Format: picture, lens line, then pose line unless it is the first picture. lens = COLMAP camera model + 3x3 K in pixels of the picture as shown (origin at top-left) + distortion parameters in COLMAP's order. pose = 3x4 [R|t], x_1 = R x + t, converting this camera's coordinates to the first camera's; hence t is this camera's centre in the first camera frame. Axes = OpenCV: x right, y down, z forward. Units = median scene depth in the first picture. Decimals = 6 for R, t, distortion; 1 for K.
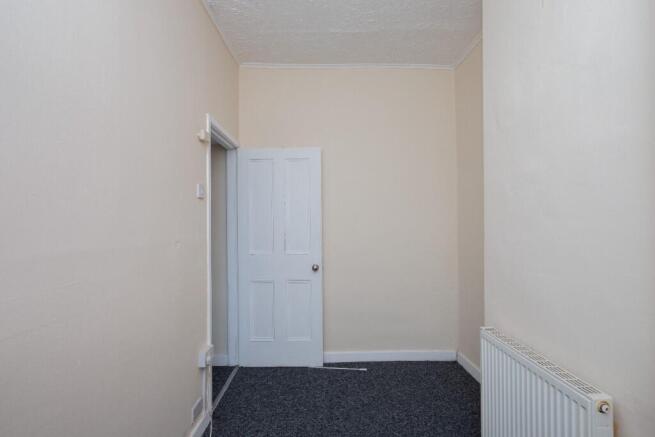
lens RADIAL K [[328.8, 0, 327.5], [0, 328.8, 218.5], [0, 0, 1]] dist [0.011267, -0.000677]
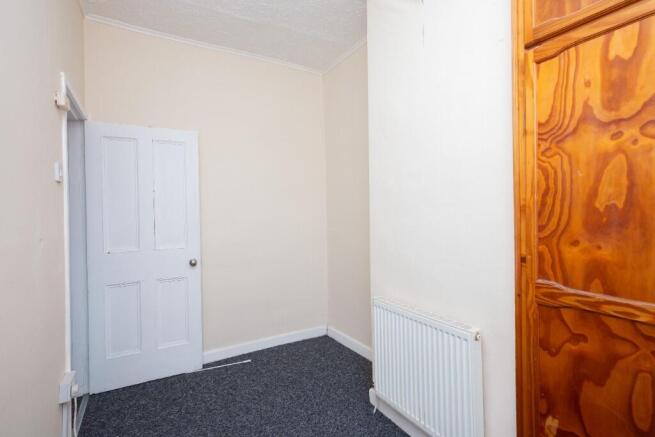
lens RADIAL K [[327.0, 0, 330.5], [0, 327.0, 209.3], [0, 0, 1]] dist [0.016460, -0.000811]
pose [[0.872333, -0.001701, 0.488910, -0.156590], [0.001832, 0.999998, 0.000210, 0.002015], [-0.488910, 0.000712, 0.872334, 0.017385]]
